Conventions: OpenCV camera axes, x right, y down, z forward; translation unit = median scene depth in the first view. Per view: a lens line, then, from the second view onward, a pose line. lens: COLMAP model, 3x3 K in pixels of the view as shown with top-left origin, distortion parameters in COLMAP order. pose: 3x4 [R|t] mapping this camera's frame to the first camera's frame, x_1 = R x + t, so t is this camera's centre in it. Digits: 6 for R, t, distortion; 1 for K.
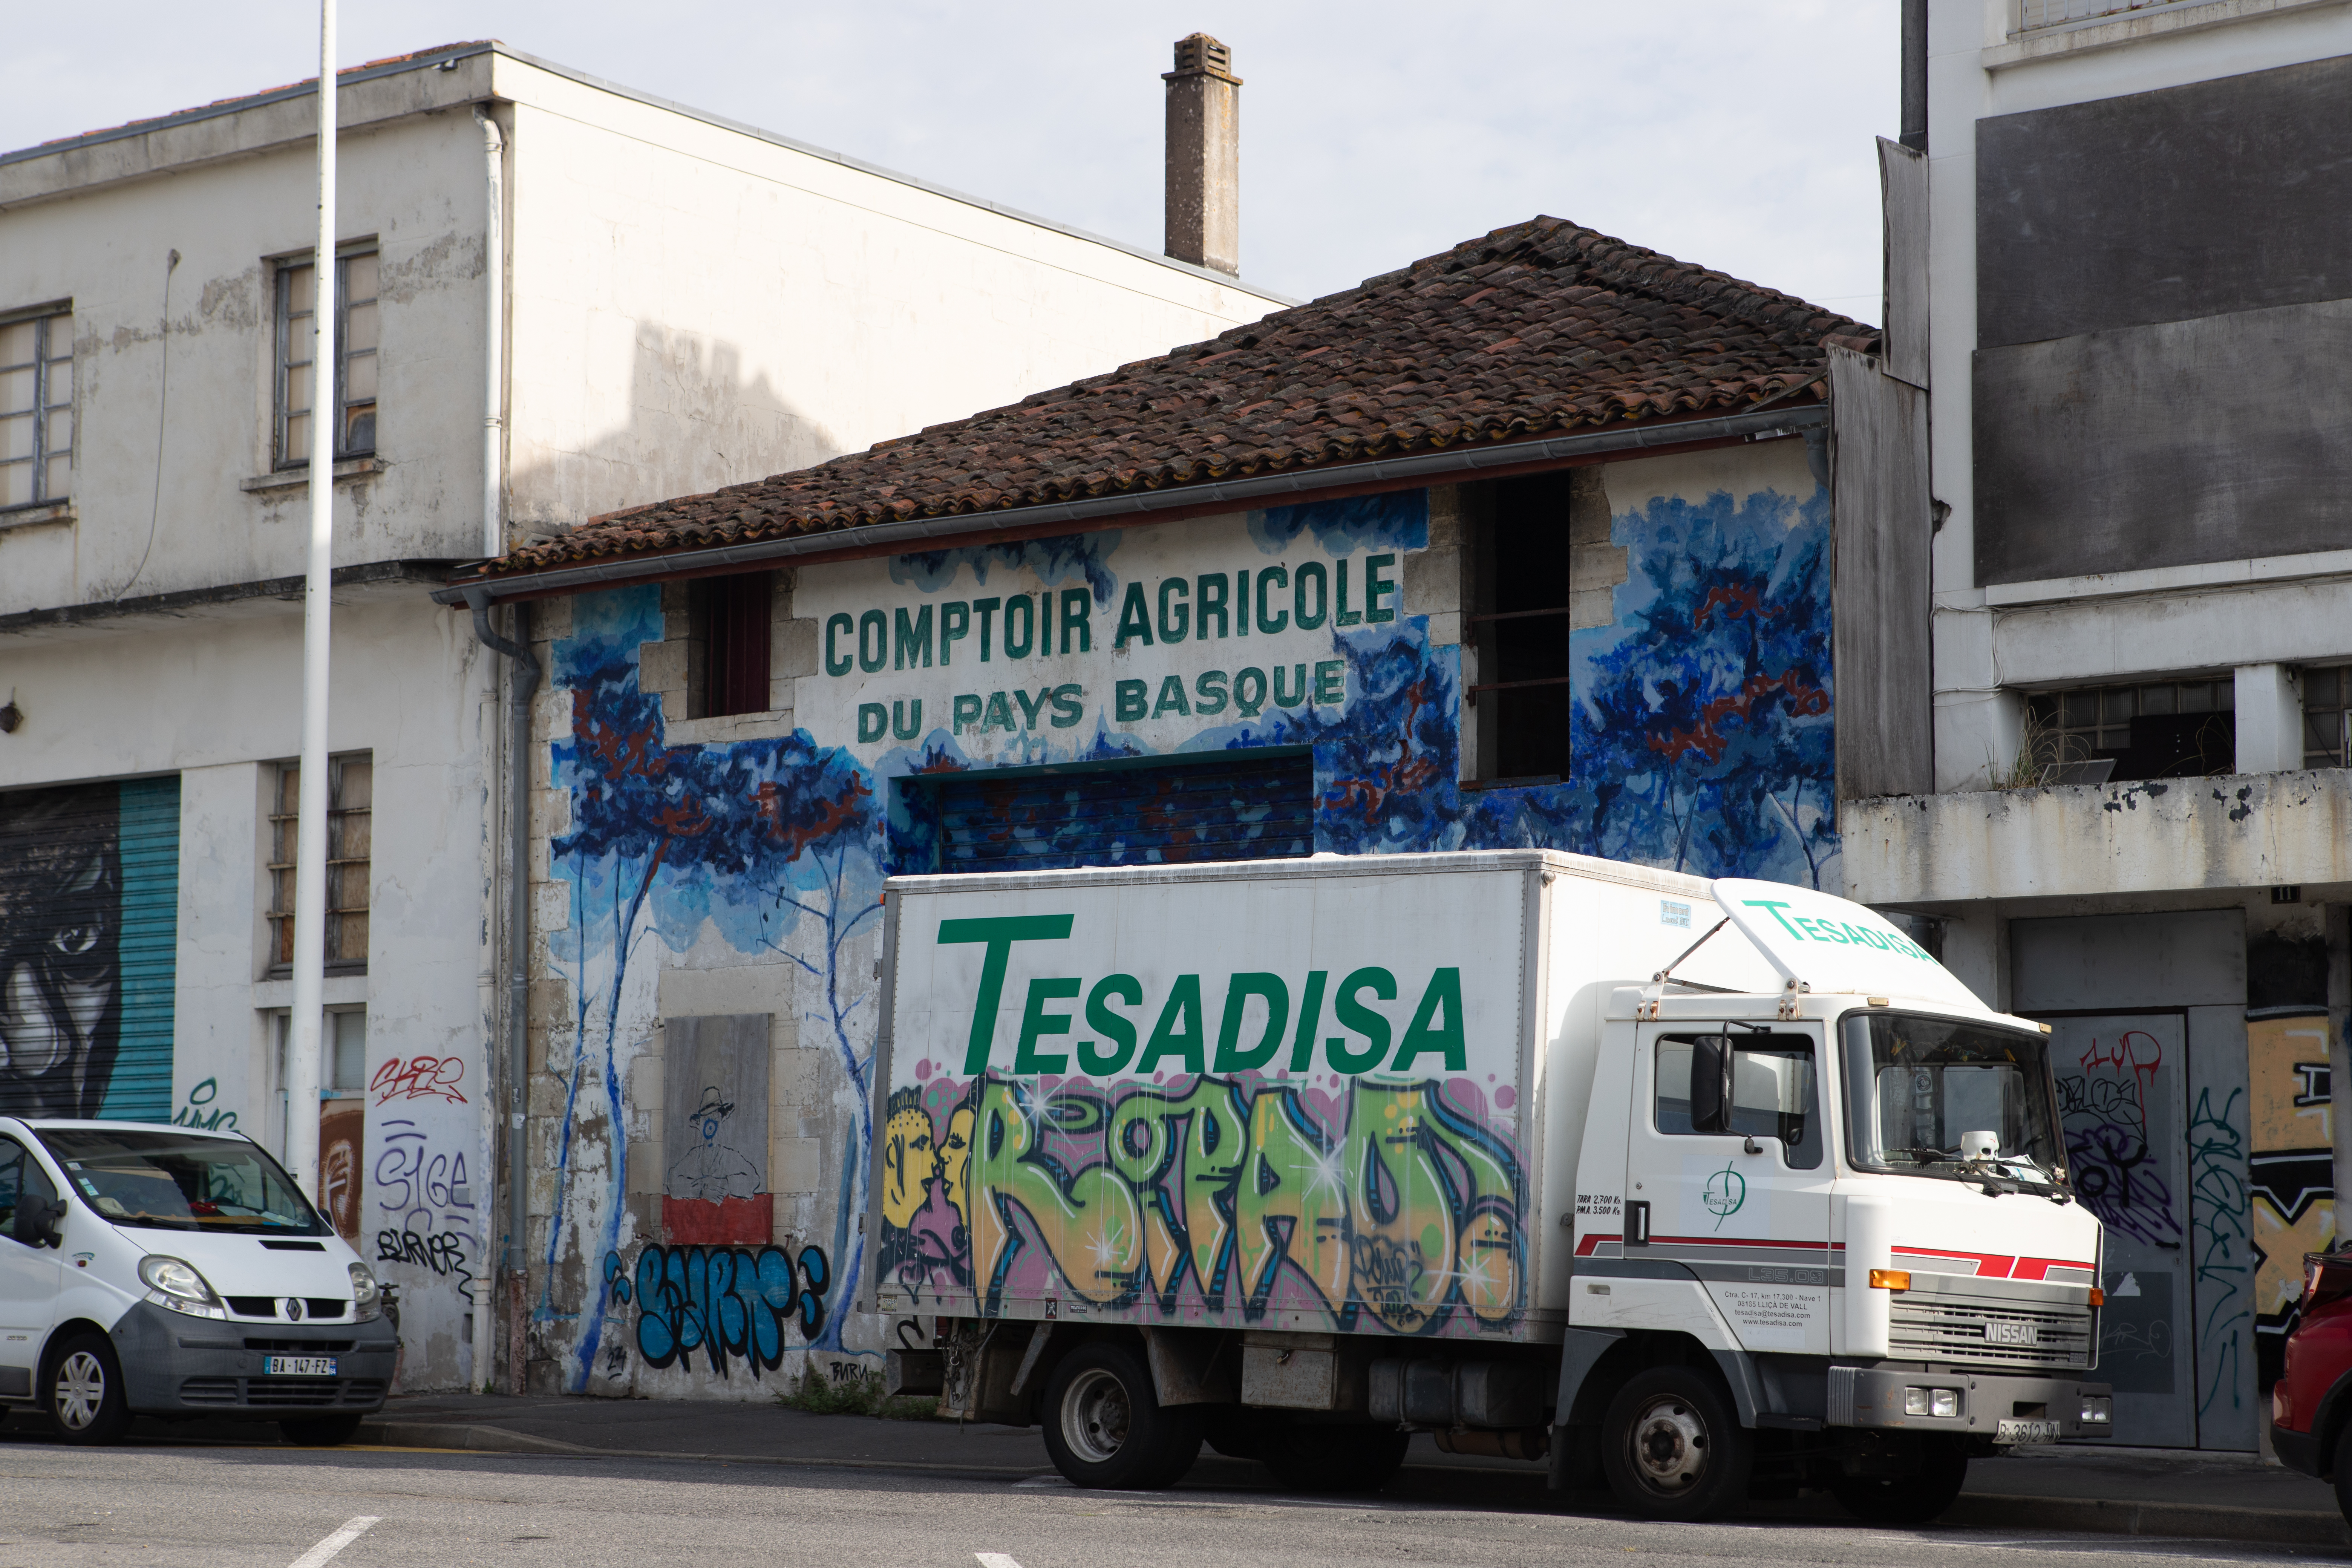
lens RADIAL K [[4656.7, 0, 1177.1], [0, 4656.7, 787.1], [0, 0, 1]] dist [0.185184, 0.000000]
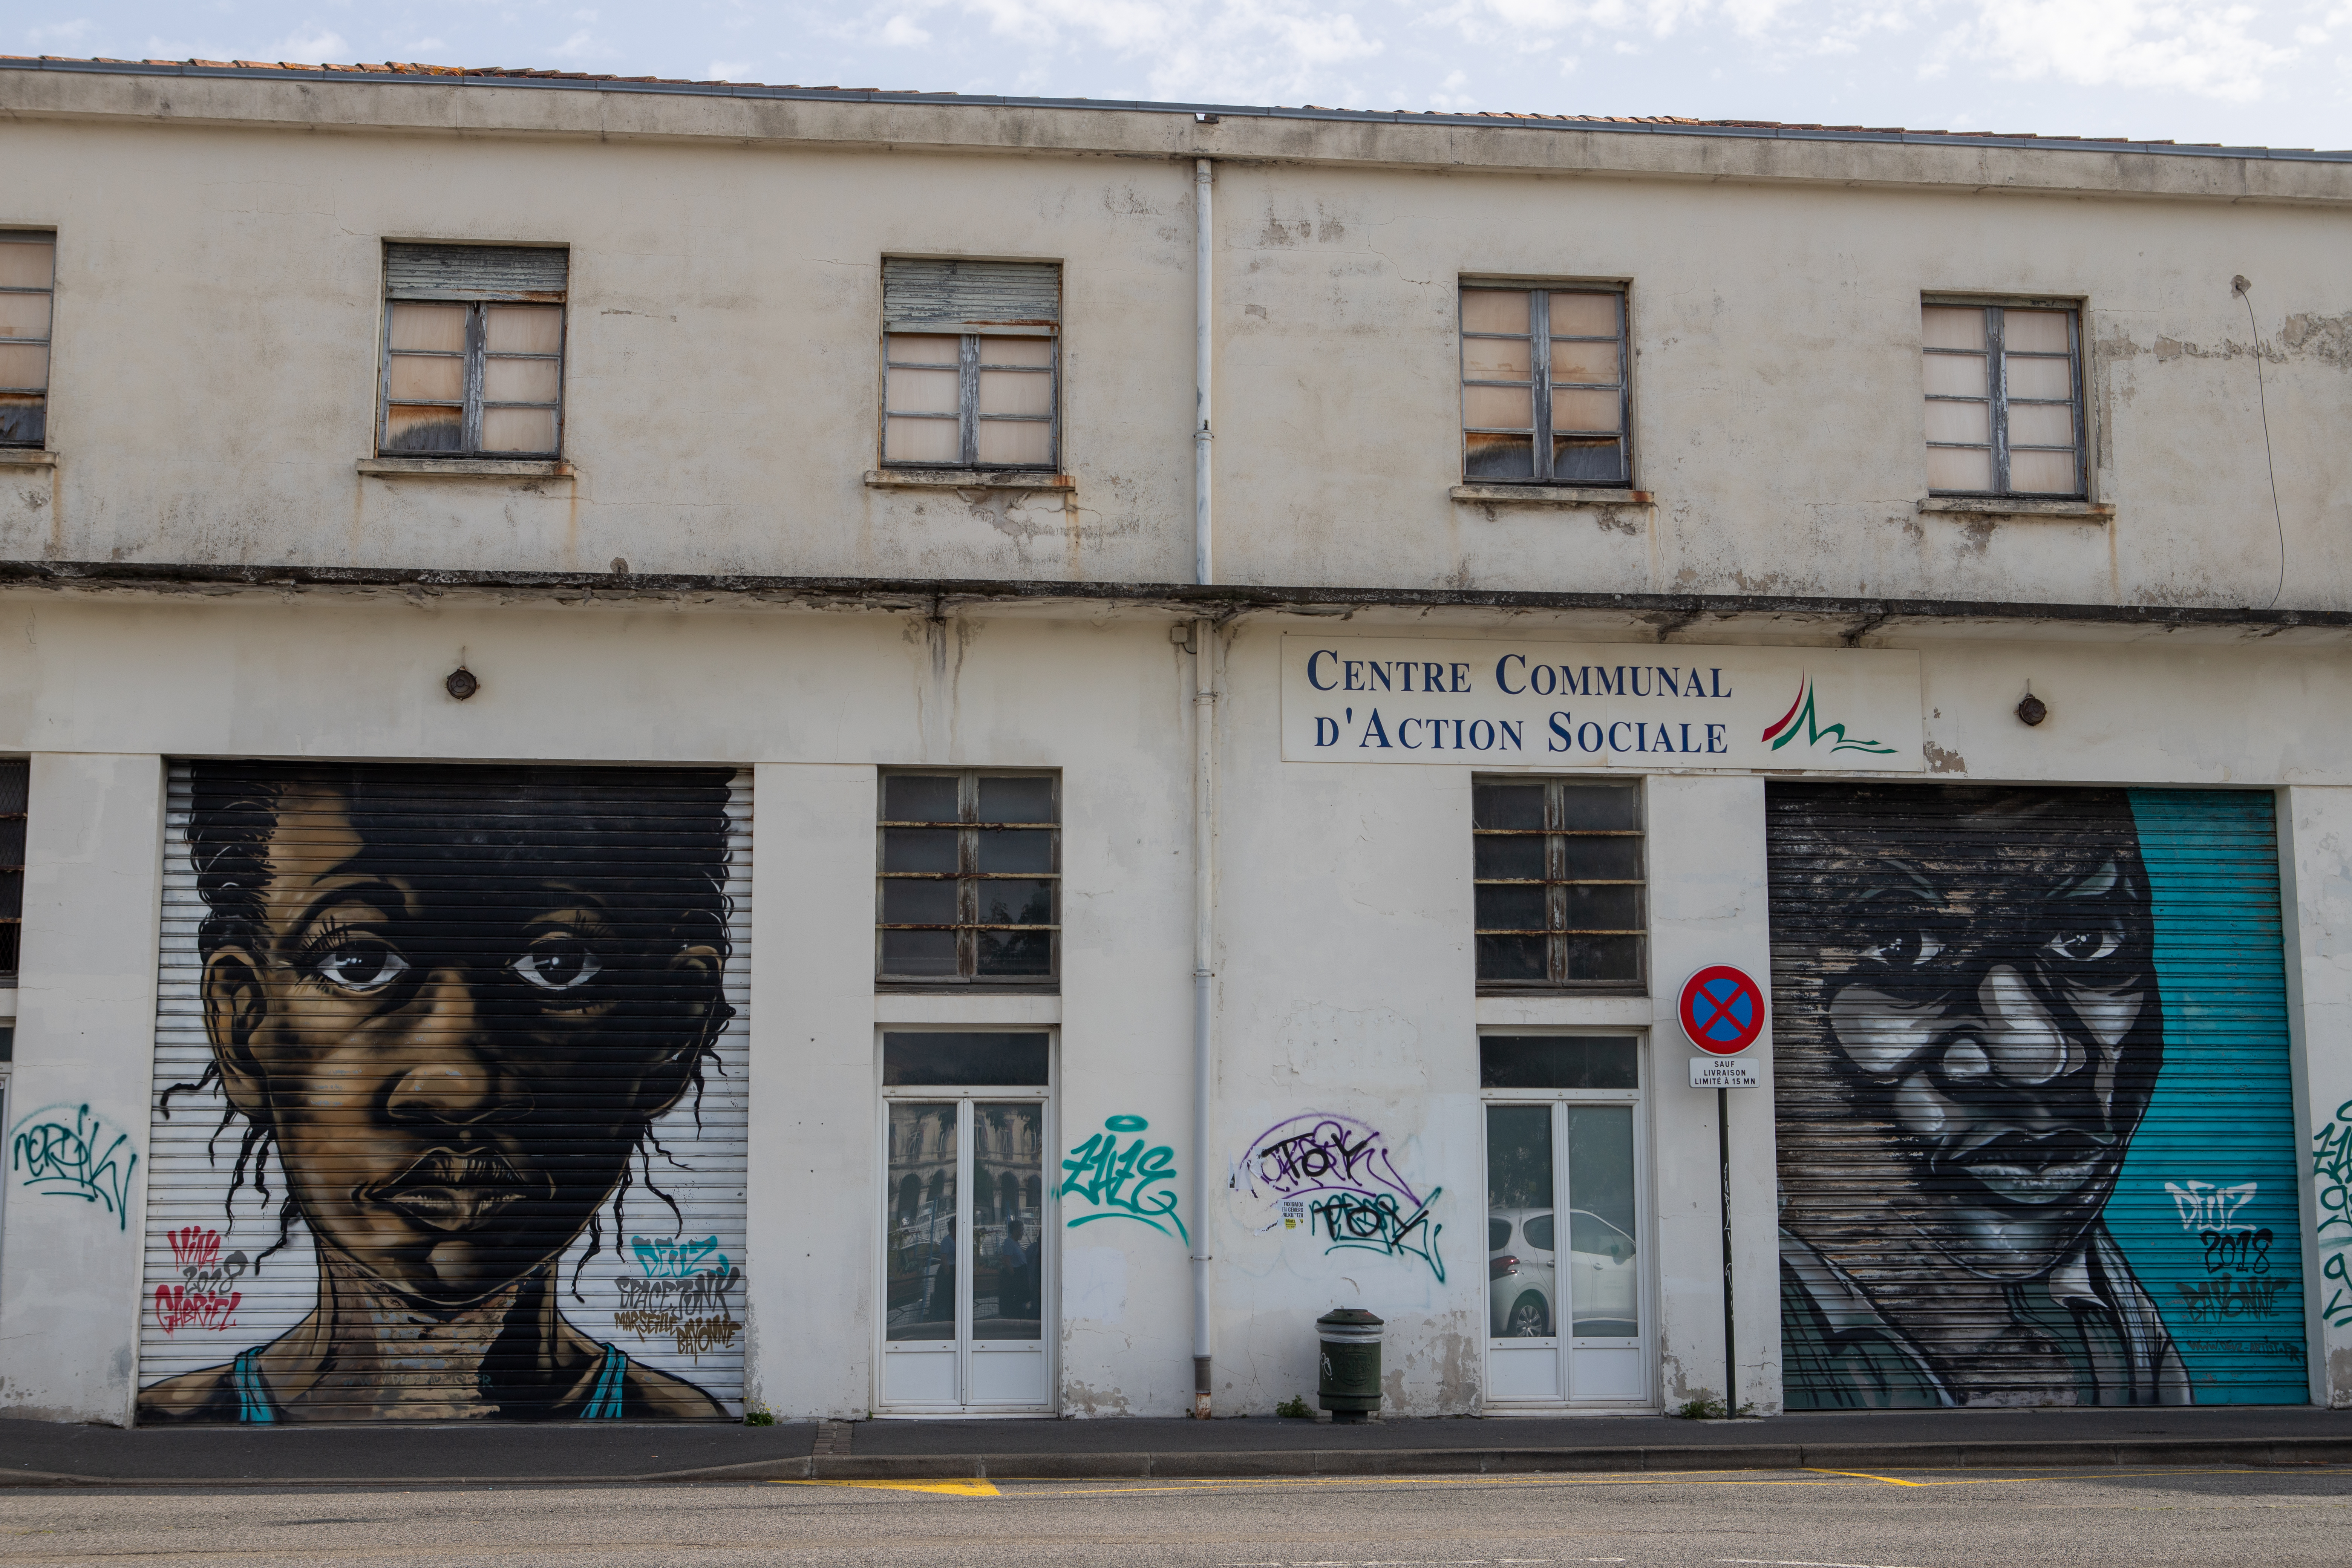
lens RADIAL K [[3002.7, 0, 1180.8], [0, 3002.7, 787.7], [0, 0, 1]] dist [-0.037260, 0.000000]
pose [[0.689666, 0.104081, 0.716608, -0.810757], [-0.068847, 0.994558, -0.078192, 0.061272], [-0.720847, 0.004590, 0.693079, 0.708472]]
